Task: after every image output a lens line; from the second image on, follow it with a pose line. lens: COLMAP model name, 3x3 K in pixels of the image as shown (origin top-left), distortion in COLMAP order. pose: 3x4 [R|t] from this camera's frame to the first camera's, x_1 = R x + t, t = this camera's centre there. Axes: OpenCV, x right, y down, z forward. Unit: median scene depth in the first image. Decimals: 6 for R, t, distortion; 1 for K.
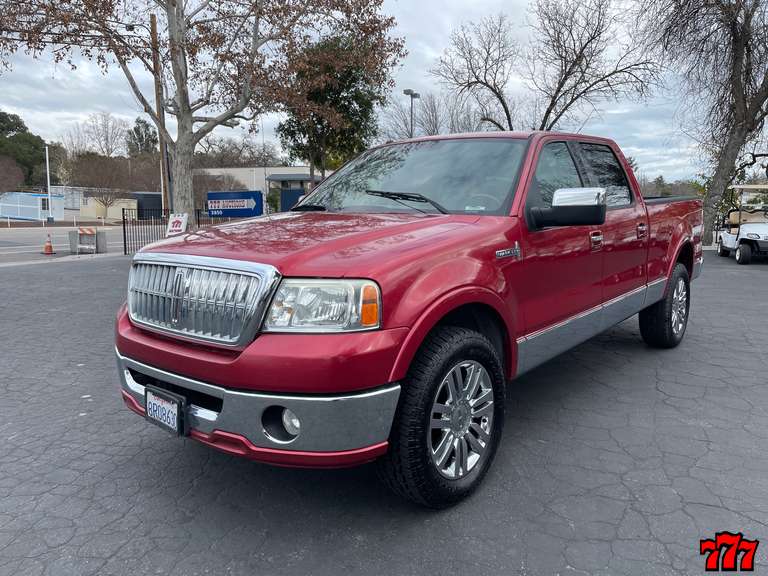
lens RADIAL K [[575.1, 0, 385.4], [0, 575.1, 284.0], [0, 0, 1]] dist [0.059154, -0.078518]
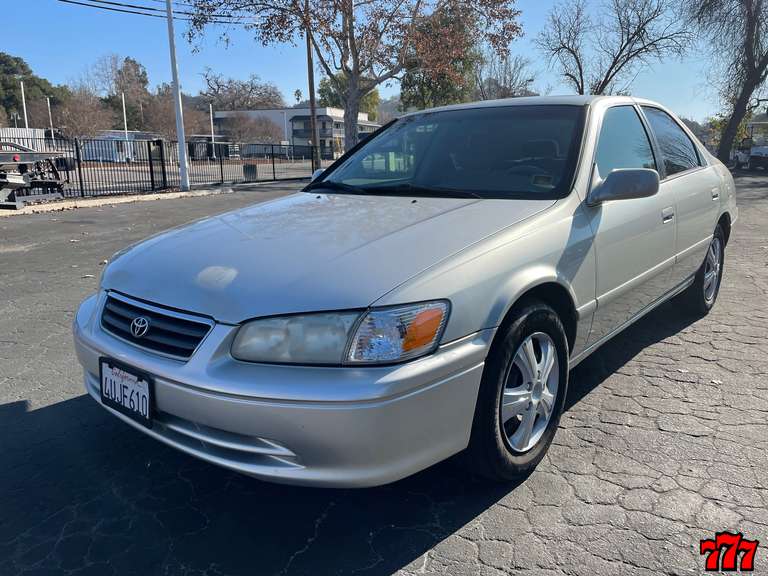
lens RADIAL K [[575.1, 0, 389.5], [0, 575.1, 285.0], [0, 0, 1]] dist [0.059154, -0.078518]
pose [[0.999447, -0.020711, 0.026007, -0.270306], [0.017971, 0.994672, 0.101507, 0.057141], [-0.027971, -0.100984, 0.994495, -0.371220]]
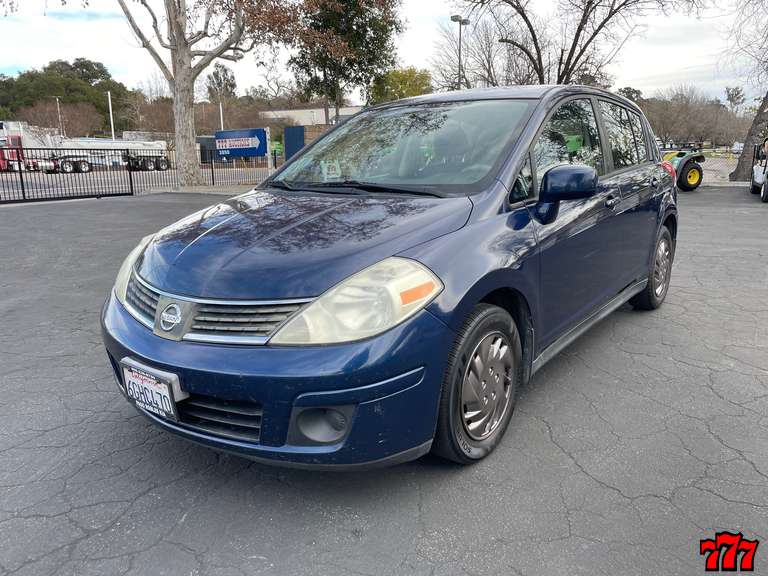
lens RADIAL K [[575.1, 0, 382.2], [0, 575.1, 284.6], [0, 0, 1]] dist [0.059154, -0.078518]
pose [[0.990318, 0.016661, -0.137815, 0.108524], [-0.003090, 0.995171, 0.098108, 0.001787], [0.138784, -0.096732, 0.985587, 0.052416]]
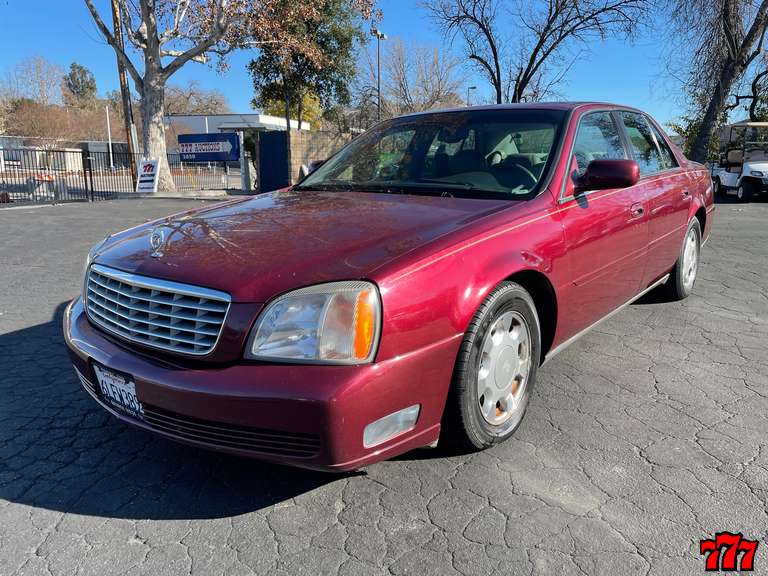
lens RADIAL K [[575.1, 0, 385.9], [0, 575.1, 284.4], [0, 0, 1]] dist [0.059154, -0.078518]
pose [[0.996779, -0.018671, 0.077994, -0.050057], [0.012383, 0.996691, 0.080335, 0.011193], [-0.079236, -0.079110, 0.993712, 0.023815]]
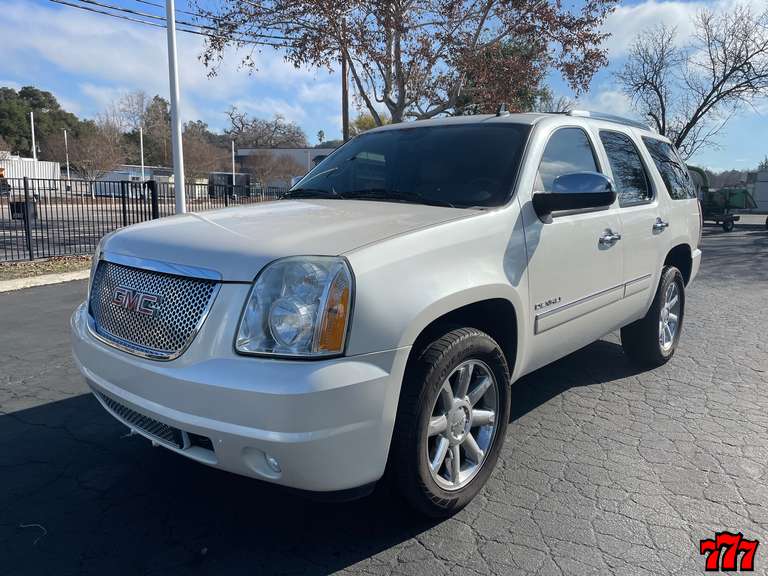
lens RADIAL K [[575.1, 0, 392.5], [0, 575.1, 277.9], [0, 0, 1]] dist [0.059154, -0.078518]
pose [[0.999924, 0.010867, 0.005851, -0.317111], [-0.010993, 0.999695, 0.022102, 0.018146], [-0.005609, -0.022165, 0.999739, -0.146945]]
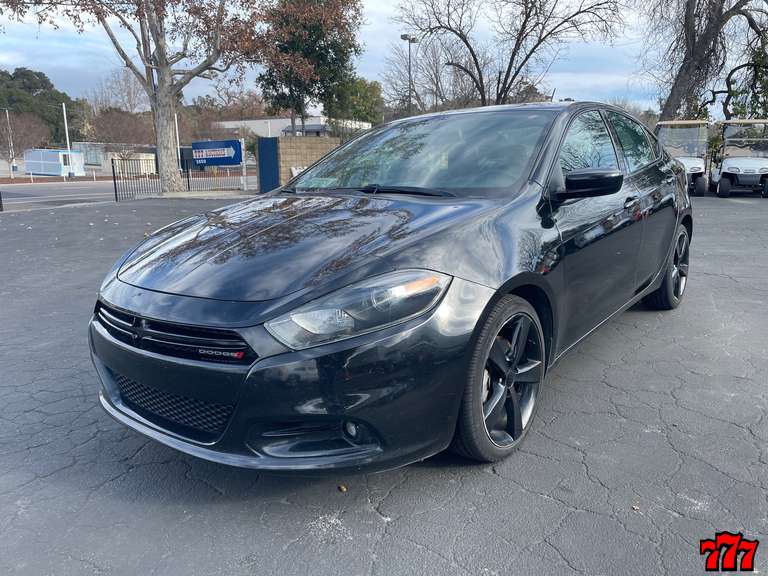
lens RADIAL K [[575.1, 0, 384.7], [0, 575.1, 286.2], [0, 0, 1]] dist [0.059154, -0.078518]
pose [[0.998476, -0.009877, -0.054299, 0.101021], [0.014508, 0.996226, 0.085575, 0.018857], [0.053249, -0.086232, 0.994851, -0.064928]]
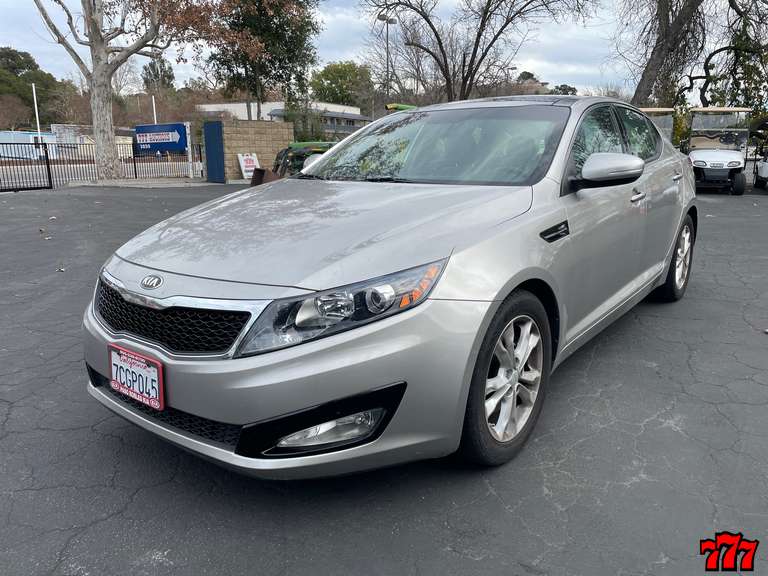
lens RADIAL K [[575.1, 0, 385.3], [0, 575.1, 281.0], [0, 0, 1]] dist [0.059154, -0.078518]
pose [[0.999013, -0.001554, -0.044385, 0.161843], [0.006056, 0.994819, 0.101484, 0.007613], [0.043998, -0.101653, 0.993847, 0.003336]]
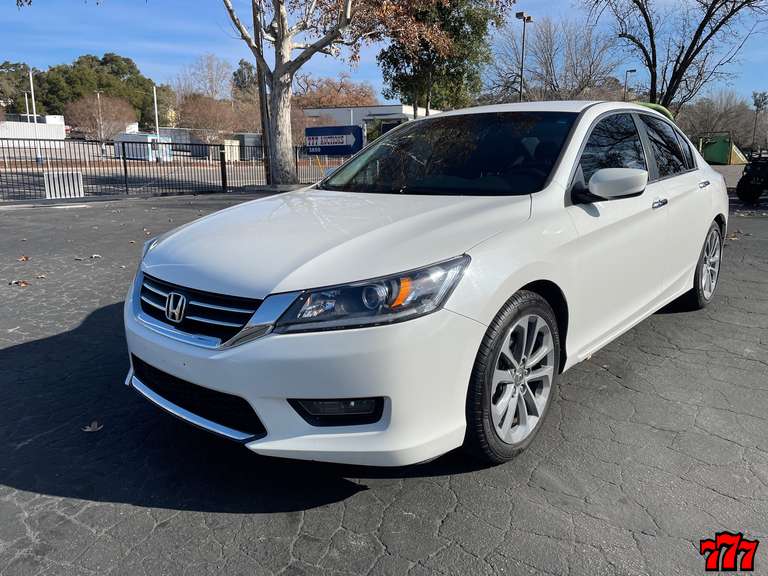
lens RADIAL K [[575.1, 0, 386.3], [0, 575.1, 289.3], [0, 0, 1]] dist [0.059154, -0.078518]
pose [[0.987012, 0.038139, -0.156052, -0.020636], [-0.021702, 0.994160, 0.105709, 0.000607], [0.159172, -0.100949, 0.982076, 0.068879]]
